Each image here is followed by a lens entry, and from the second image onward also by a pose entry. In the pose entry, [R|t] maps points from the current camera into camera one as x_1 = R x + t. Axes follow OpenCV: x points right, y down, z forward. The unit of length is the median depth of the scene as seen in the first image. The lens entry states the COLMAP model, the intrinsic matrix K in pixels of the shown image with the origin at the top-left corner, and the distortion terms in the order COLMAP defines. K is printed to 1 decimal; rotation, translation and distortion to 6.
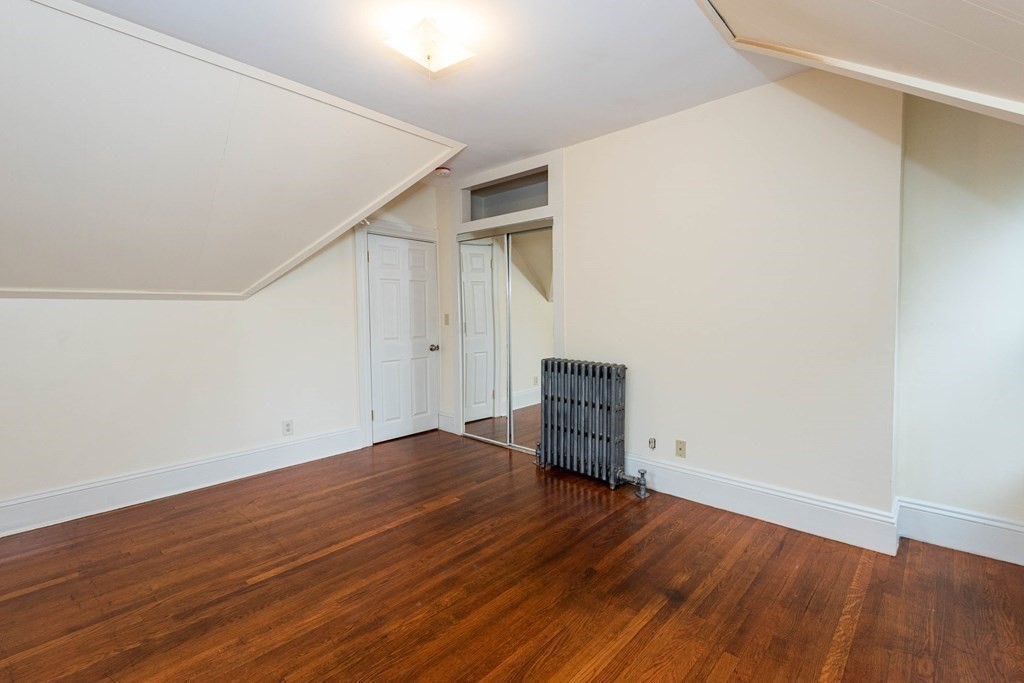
lens RADIAL K [[463.7, 0, 516.9], [0, 463.7, 343.2], [0, 0, 1]] dist [0.022625, -0.003720]
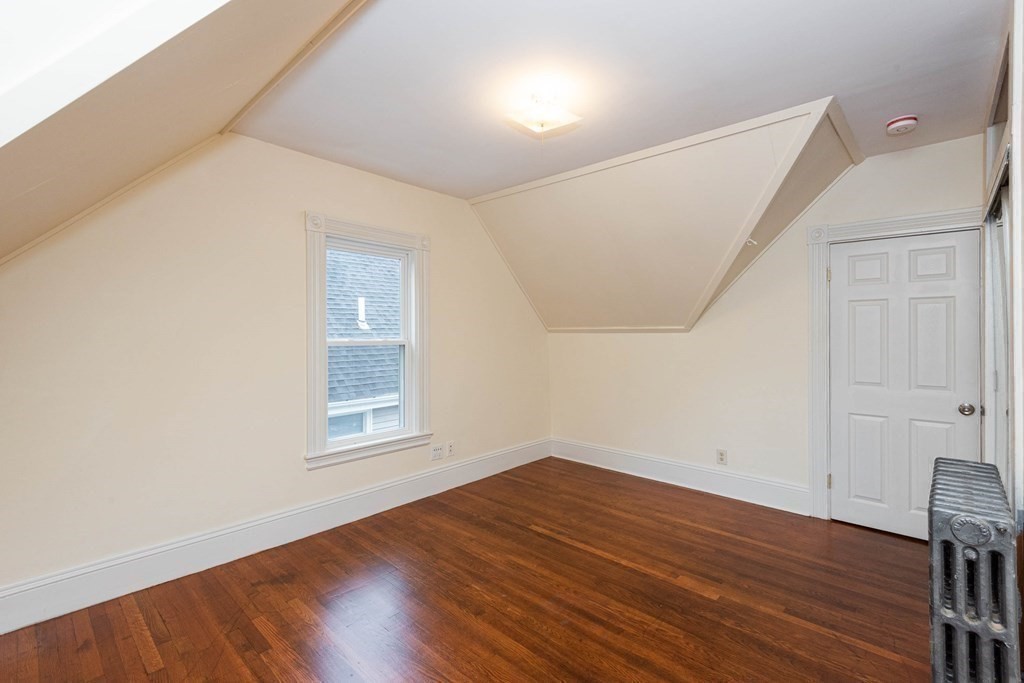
lens RADIAL K [[463.7, 0, 512.1], [0, 463.7, 340.6], [0, 0, 1]] dist [0.022625, -0.003720]
pose [[-0.019928, 0.021892, -0.999562, 0.716141], [-0.066668, 0.997506, 0.023176, -0.088267], [0.997576, 0.067101, -0.018419, 0.741487]]
